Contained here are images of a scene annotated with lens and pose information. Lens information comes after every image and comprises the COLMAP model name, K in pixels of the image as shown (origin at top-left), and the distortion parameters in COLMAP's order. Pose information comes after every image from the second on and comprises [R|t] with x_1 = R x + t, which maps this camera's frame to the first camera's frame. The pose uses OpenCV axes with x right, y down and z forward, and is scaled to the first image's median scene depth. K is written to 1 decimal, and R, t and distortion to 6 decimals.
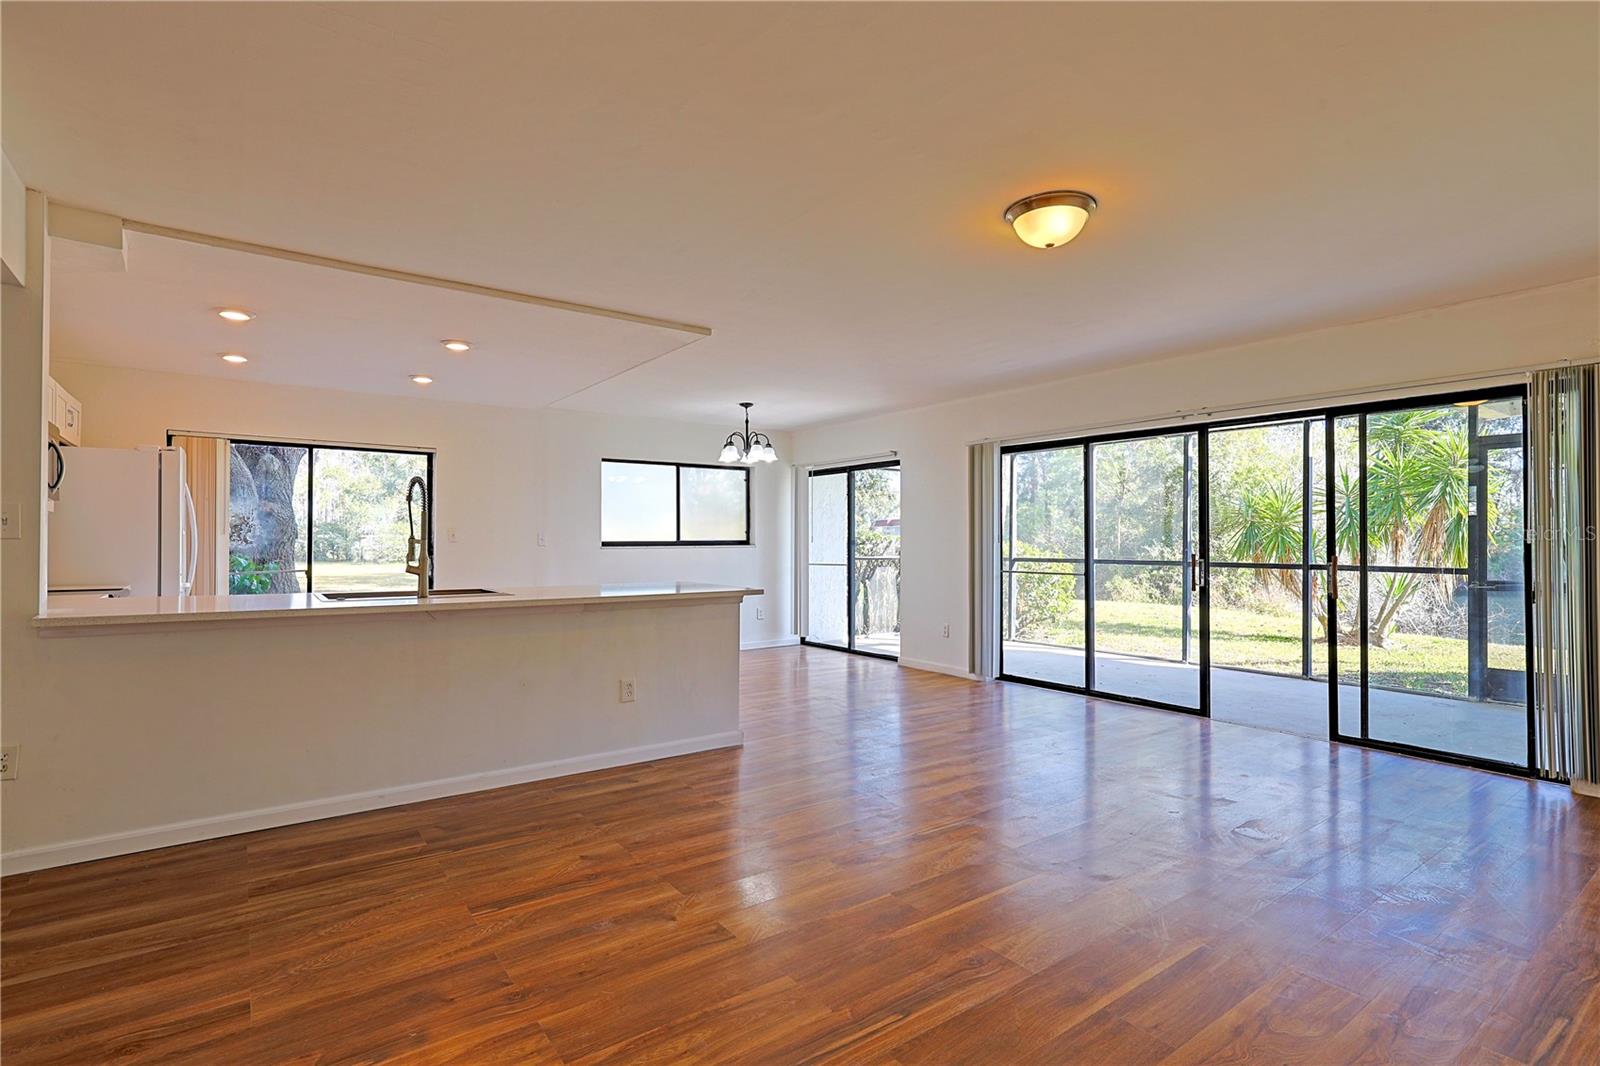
lens RADIAL K [[765.4, 0, 803.8], [0, 765.4, 535.5], [0, 0, 1]] dist [0.001490, -0.000161]
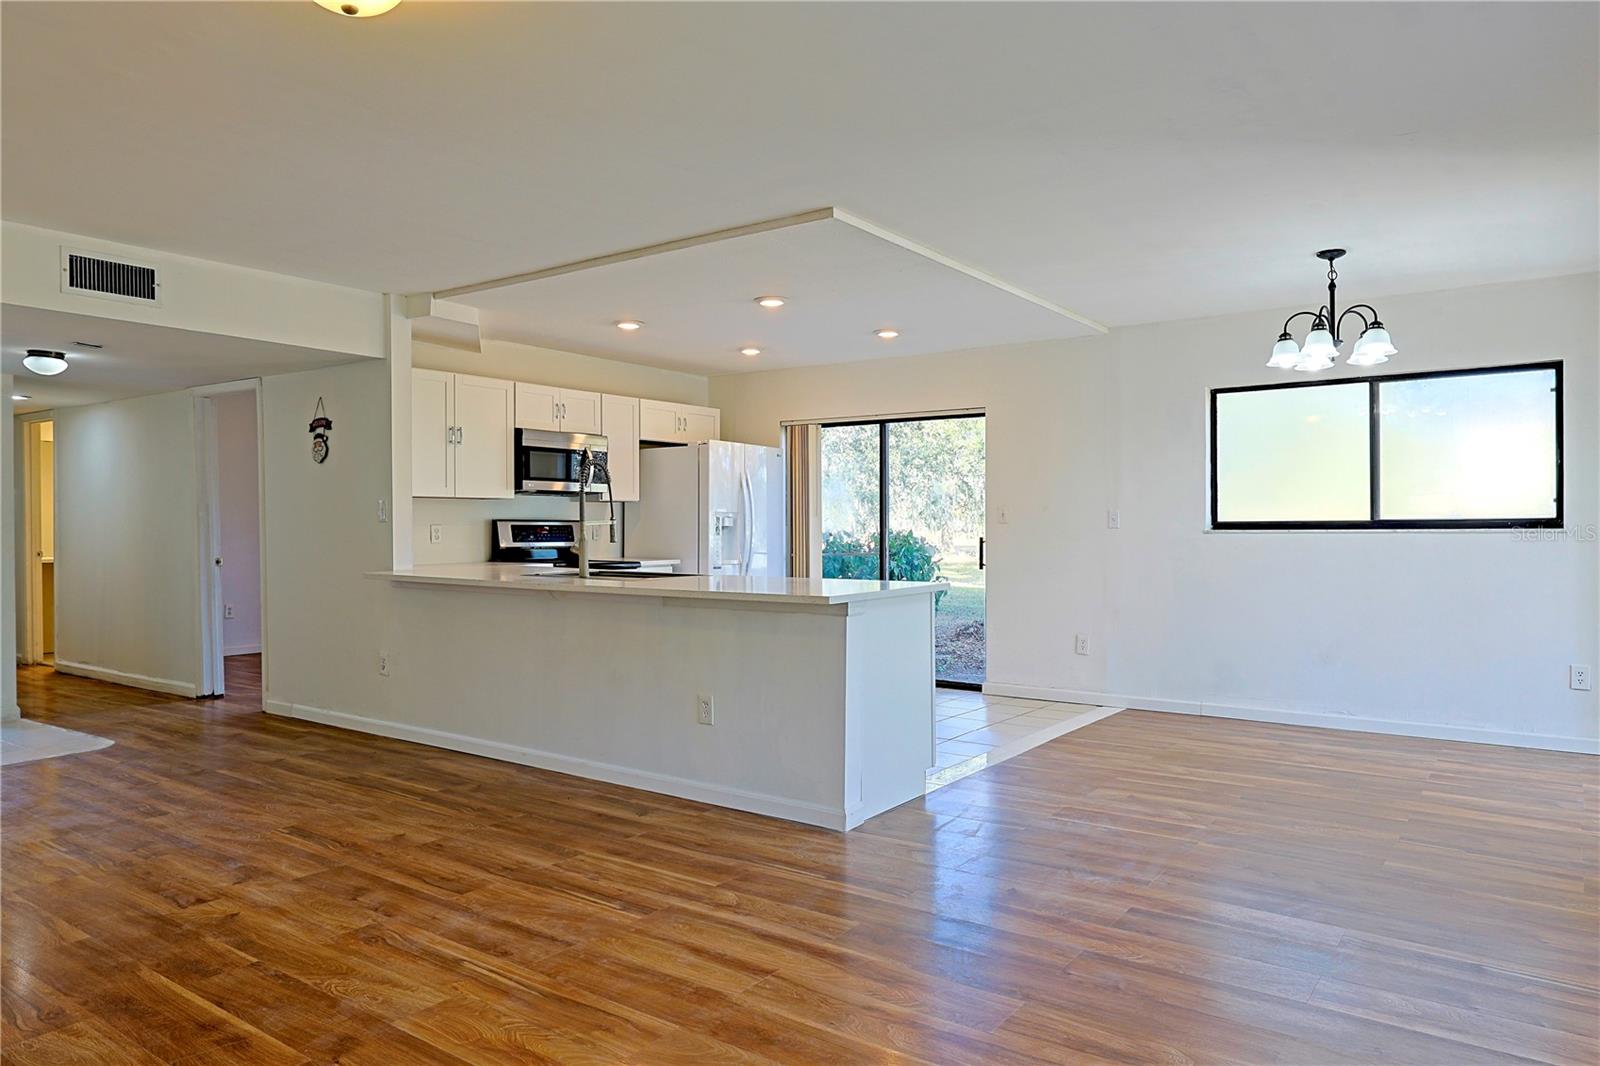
lens RADIAL K [[1060.0, 0, 803.6], [0, 1060.0, 532.1], [0, 0, 1]] dist [0.000896, -0.001196]
pose [[0.304429, 0.006195, -0.952515, 0.628577], [0.009816, 0.999905, 0.009641, 0.006434], [0.952484, -0.012284, 0.304339, 0.567672]]
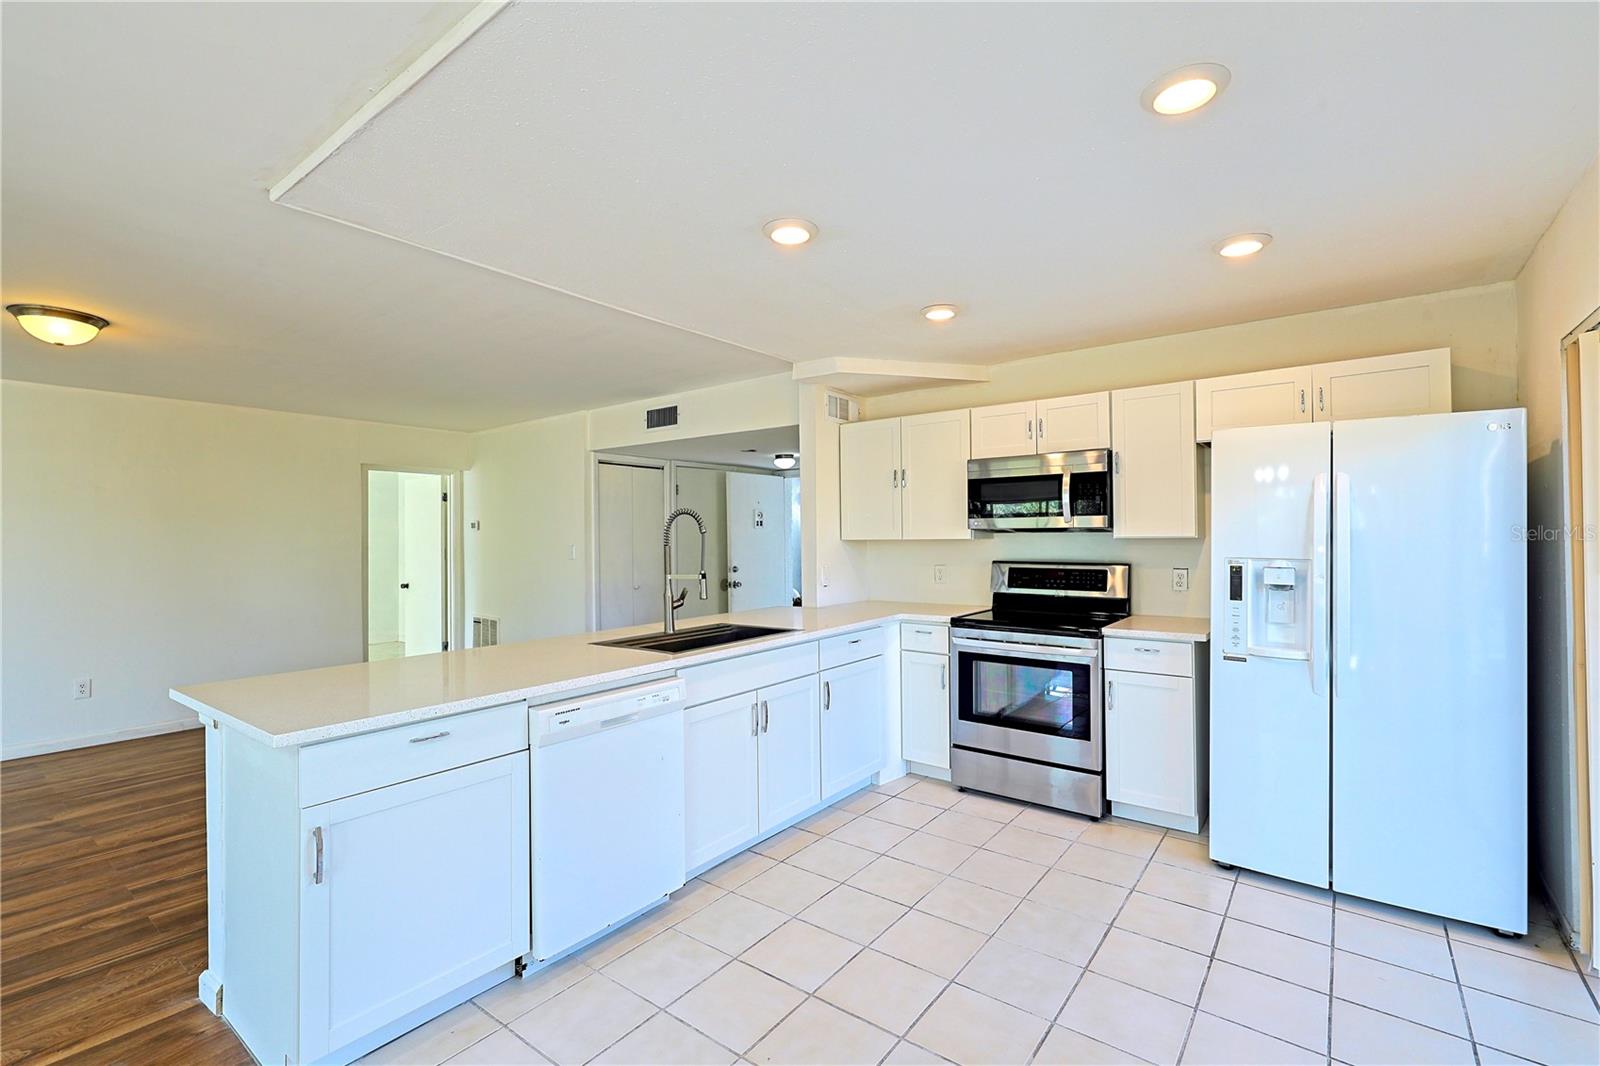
lens RADIAL K [[709.5, 0, 801.7], [0, 709.5, 530.9], [0, 0, 1]] dist [-0.000745, 0.001034]
pose [[-0.962289, 0.005419, -0.271976, -0.276338], [0.010830, 0.999772, -0.018397, -0.020606], [0.271814, -0.020649, -0.962128, 1.283675]]
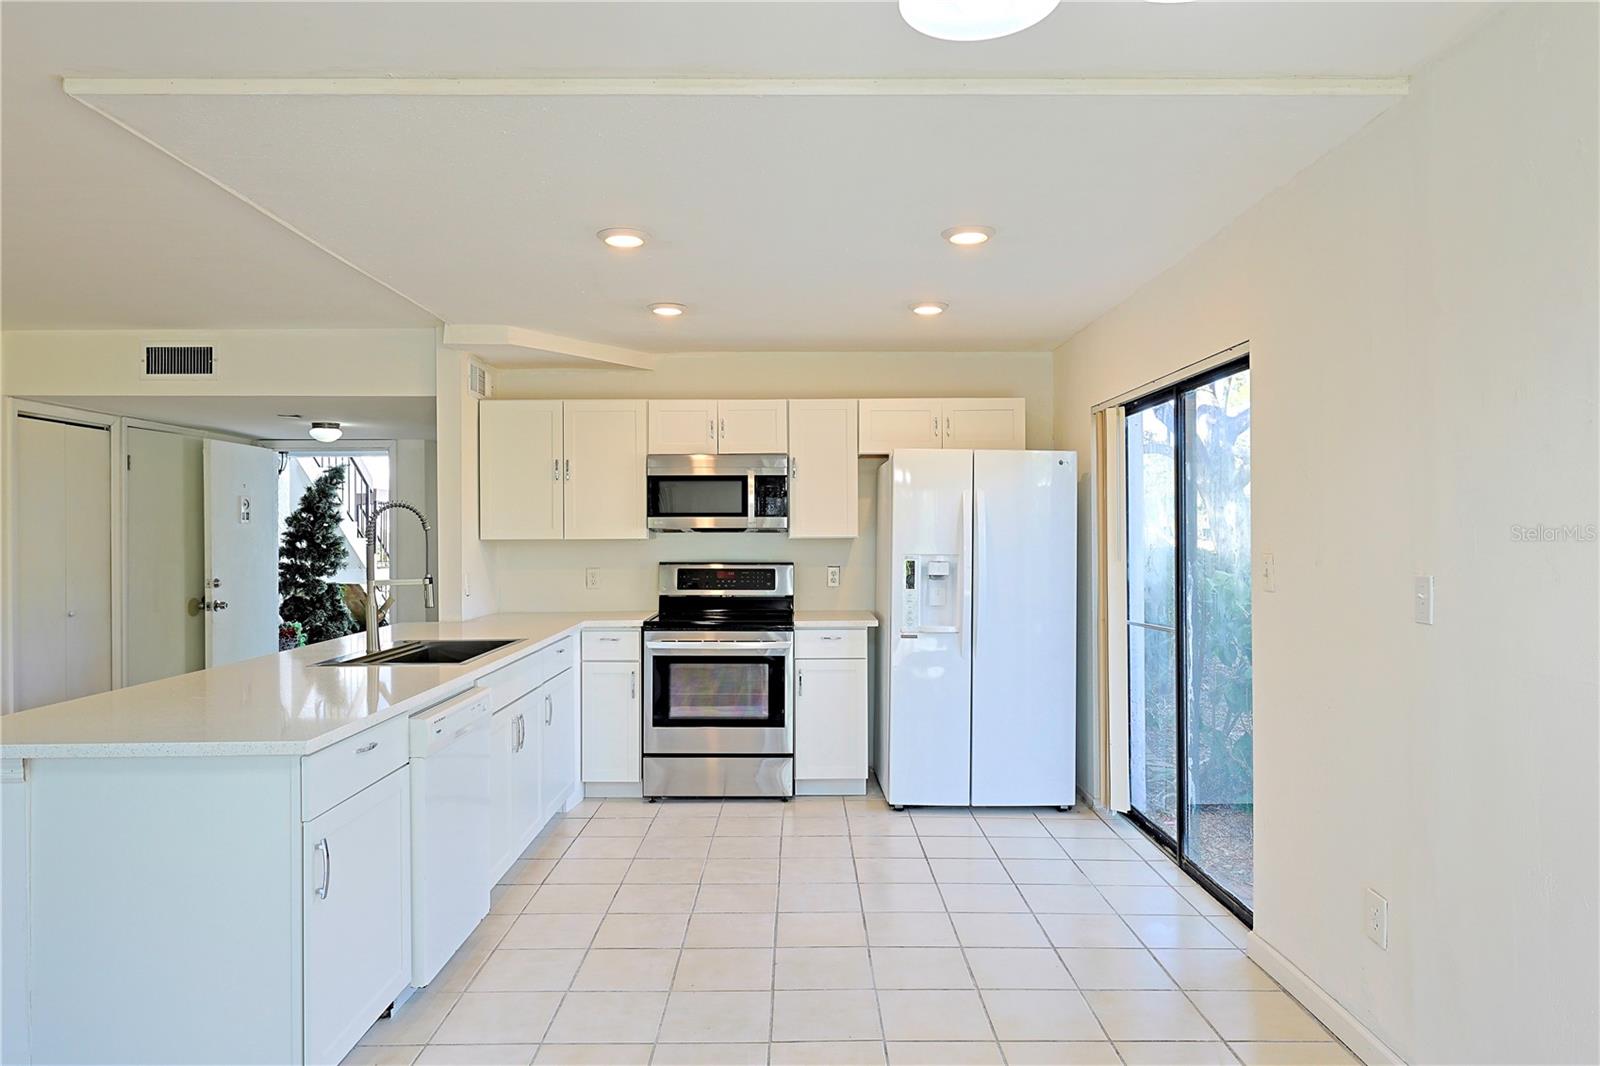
lens RADIAL K [[1017.1, 0, 803.0], [0, 1017.1, 529.3], [0, 0, 1]] dist [0.001899, -0.002618]
pose [[-0.594799, -0.002448, -0.803871, 0.061795], [0.011090, 0.999875, -0.011250, -0.020295], [0.803798, -0.015606, -0.594698, 1.335771]]
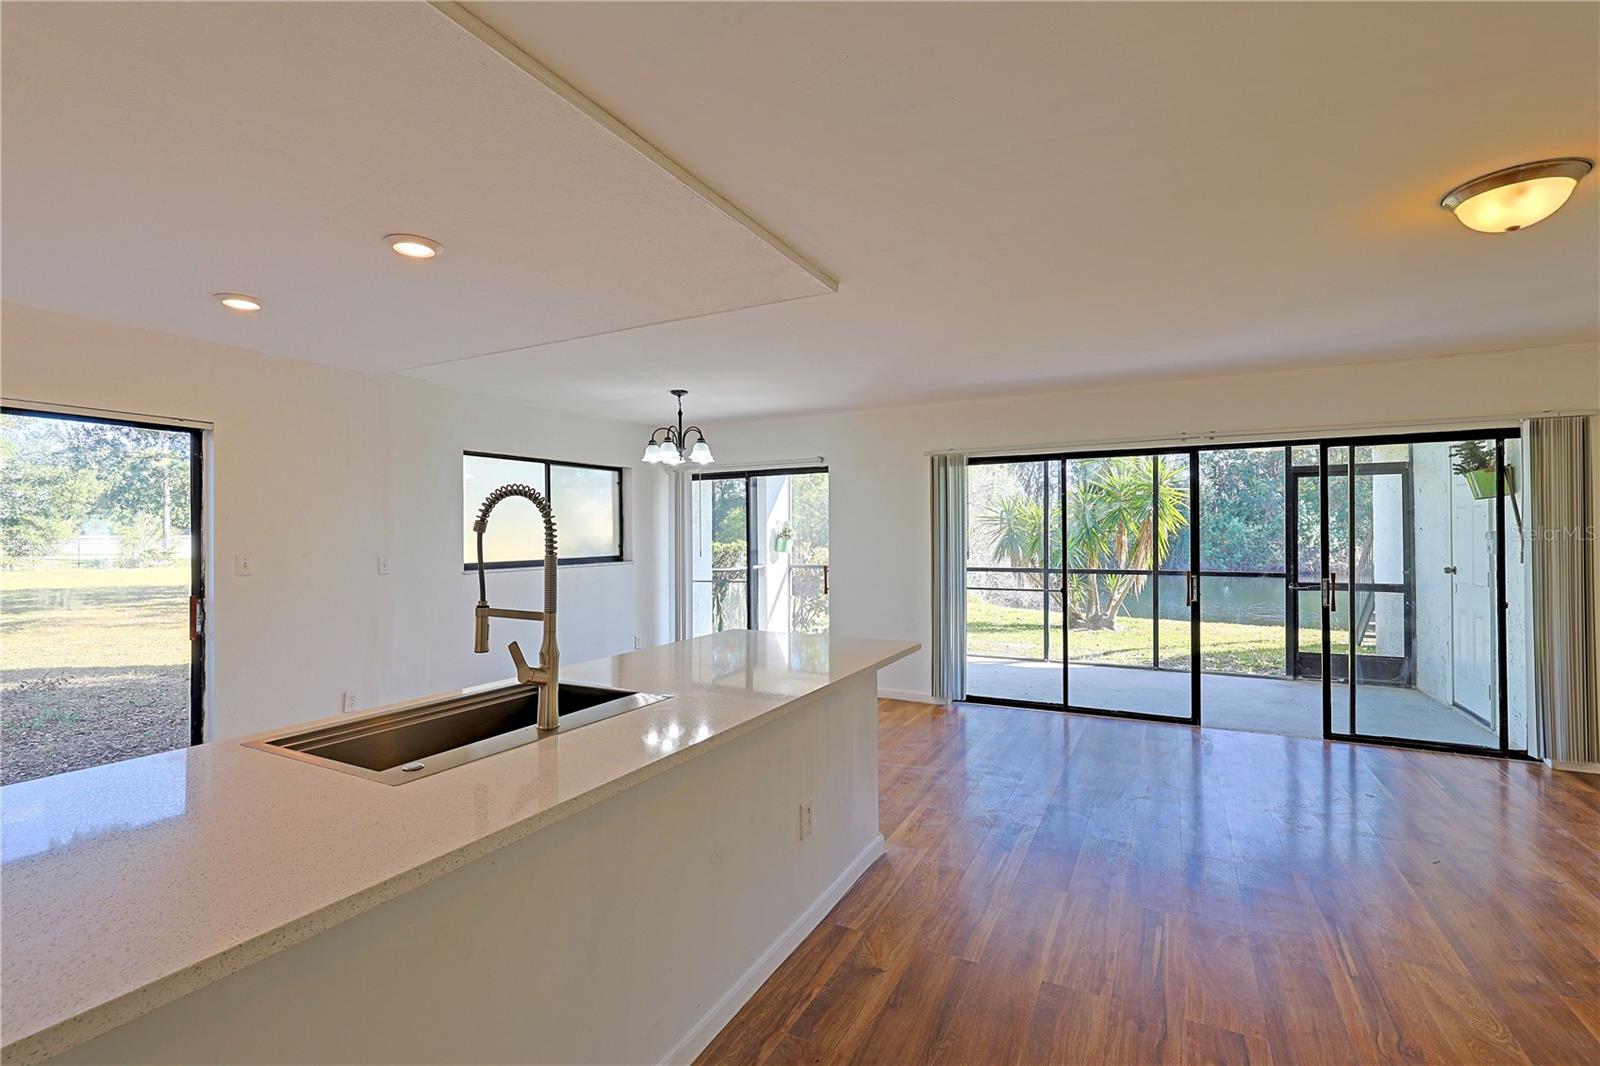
lens RADIAL K [[709.5, 0, 801.5], [0, 709.5, 535.8], [0, 0, 1]] dist [-0.000745, 0.001034]
pose [[0.897832, -0.007156, 0.440280, -0.369153], [0.004393, 0.999964, 0.007295, -0.031171], [-0.440317, -0.004616, 0.897831, 0.343927]]
